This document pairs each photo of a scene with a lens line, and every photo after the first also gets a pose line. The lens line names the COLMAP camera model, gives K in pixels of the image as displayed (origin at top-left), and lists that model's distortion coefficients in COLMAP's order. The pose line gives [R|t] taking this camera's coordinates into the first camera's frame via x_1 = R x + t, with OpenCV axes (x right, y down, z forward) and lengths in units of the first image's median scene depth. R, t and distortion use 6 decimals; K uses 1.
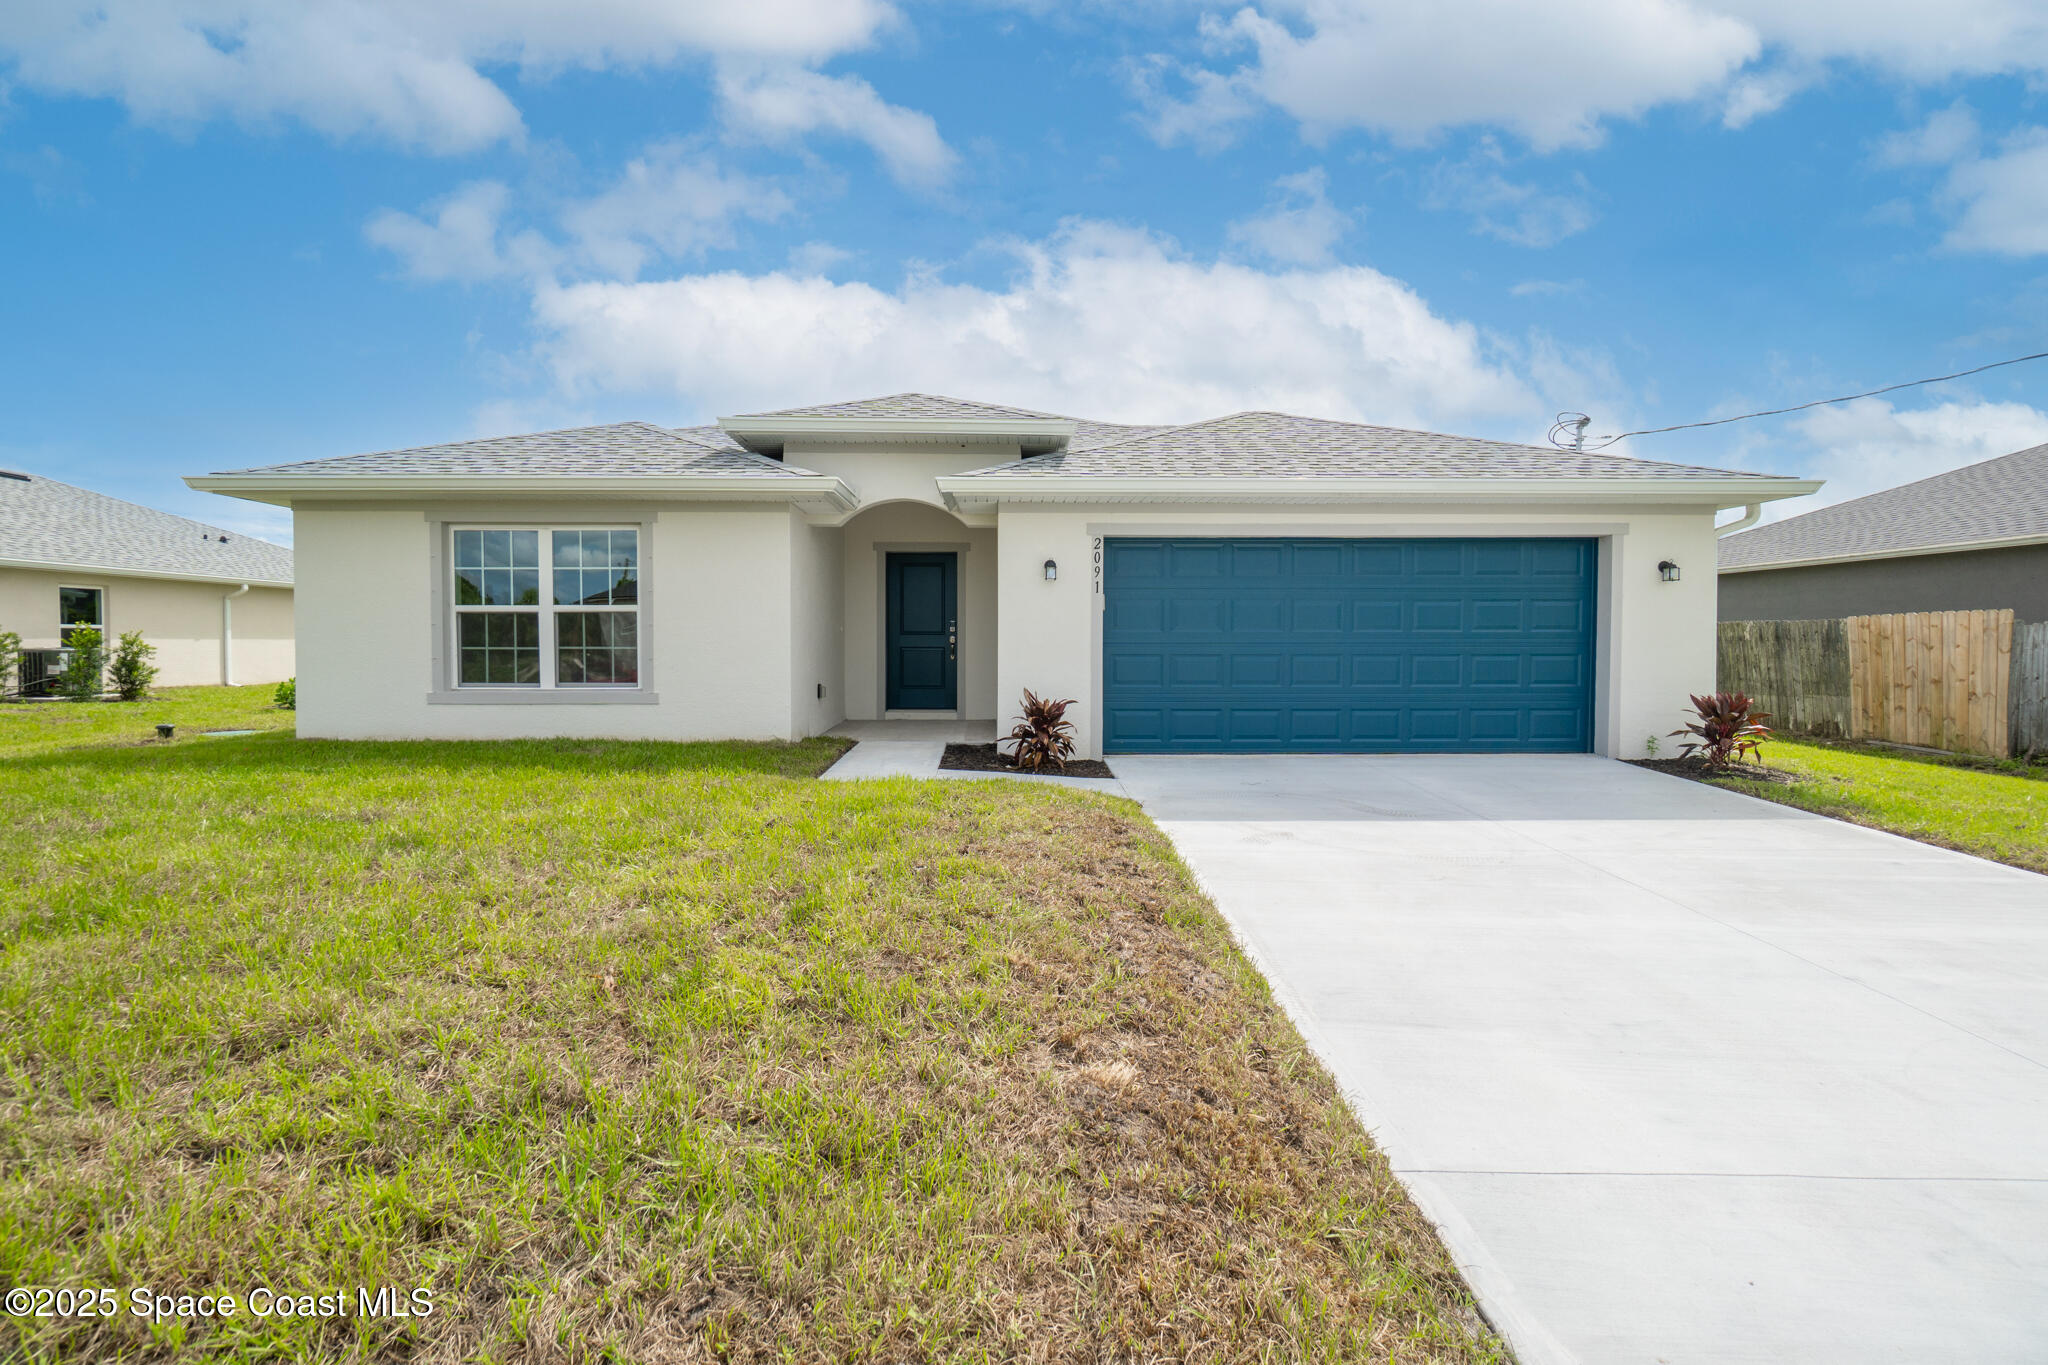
lens RADIAL K [[878.2, 0, 1008.2], [0, 878.2, 669.5], [0, 0, 1]] dist [0.000925, 0.000932]
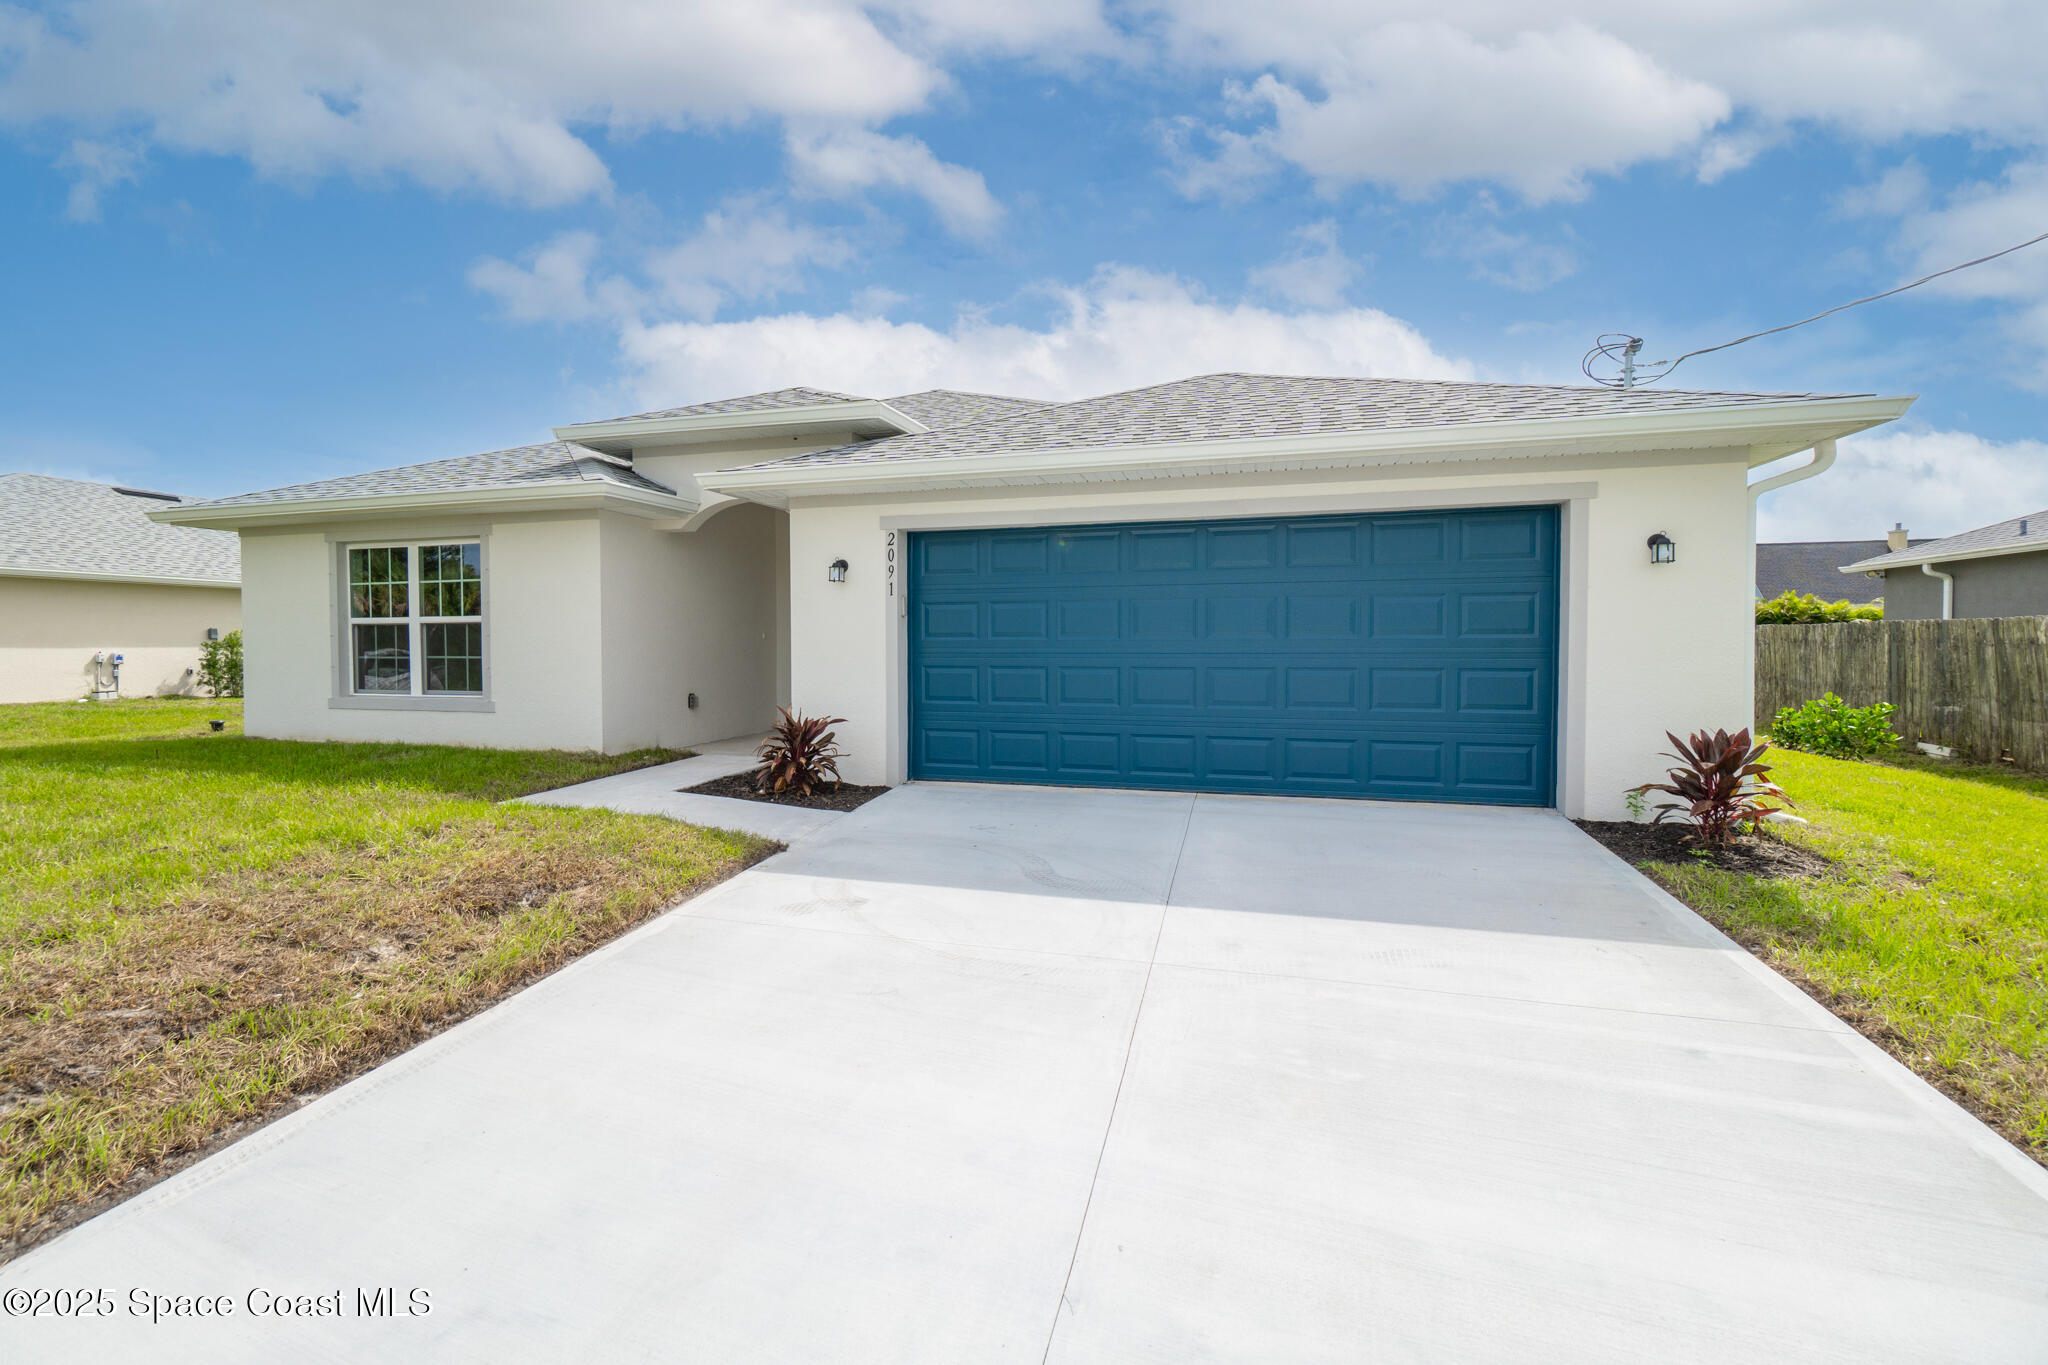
lens RADIAL K [[866.3, 0, 1007.8], [0, 866.3, 671.3], [0, 0, 1]] dist [0.000849, 0.001391]
pose [[0.956976, 0.006706, -0.290088, 0.451557], [-0.006509, 0.999977, 0.001643, -0.013713], [0.290093, 0.000316, 0.956998, 0.203519]]
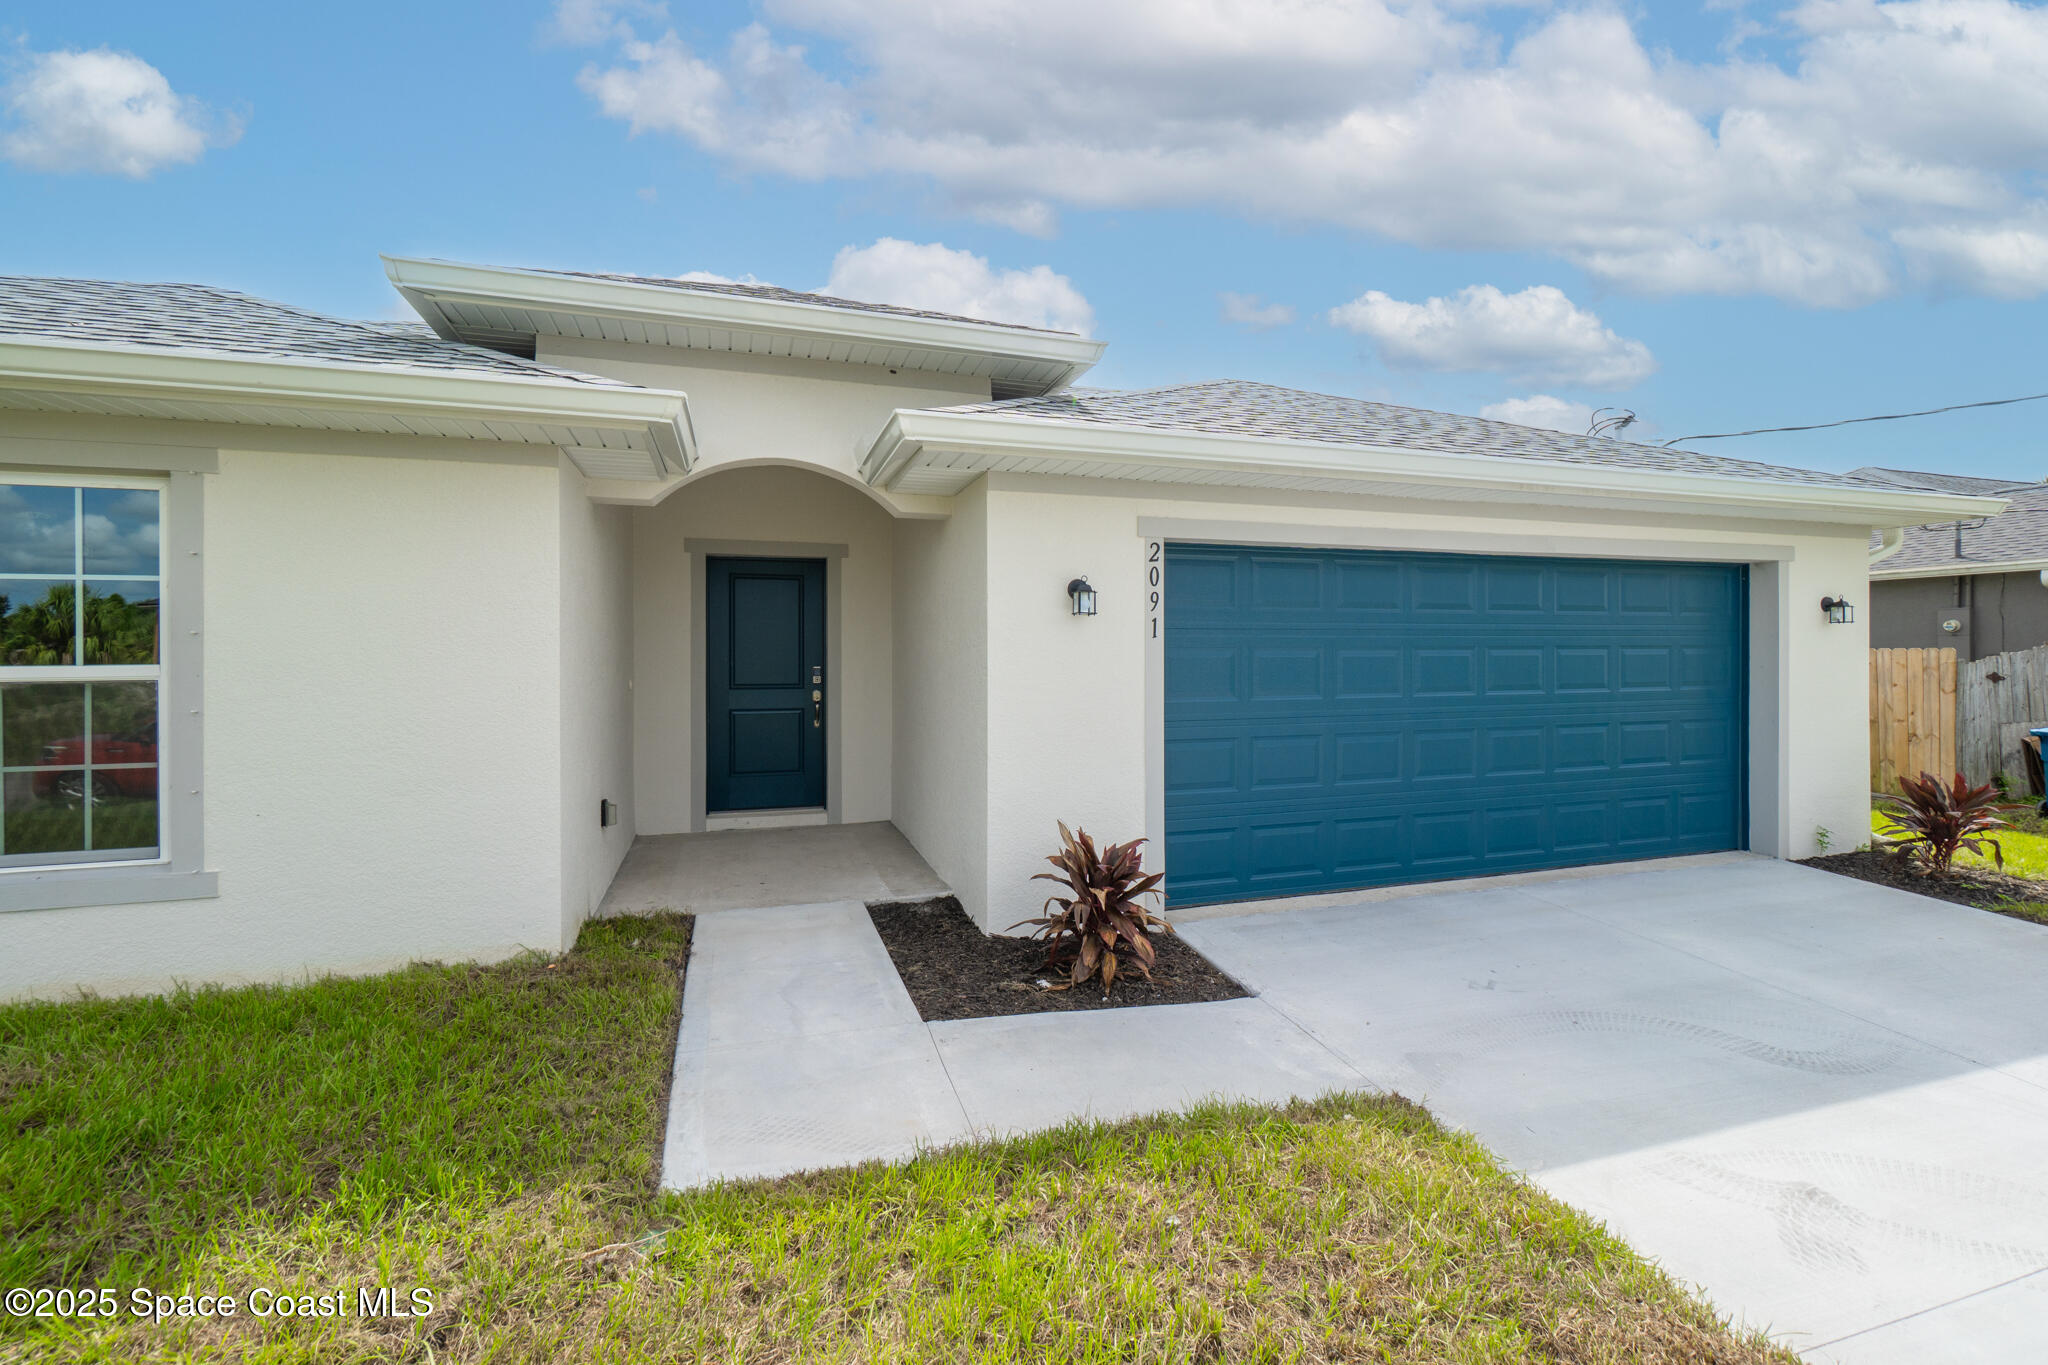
lens RADIAL K [[901.0, 0, 1035.8], [0, 901.0, 659.8], [0, 0, 1]] dist [-0.001465, 0.000235]
pose [[0.954343, -0.006118, 0.298650, -0.145487], [0.013062, 0.999689, -0.021260, -0.059853], [-0.298427, 0.024191, 0.954126, 0.450270]]
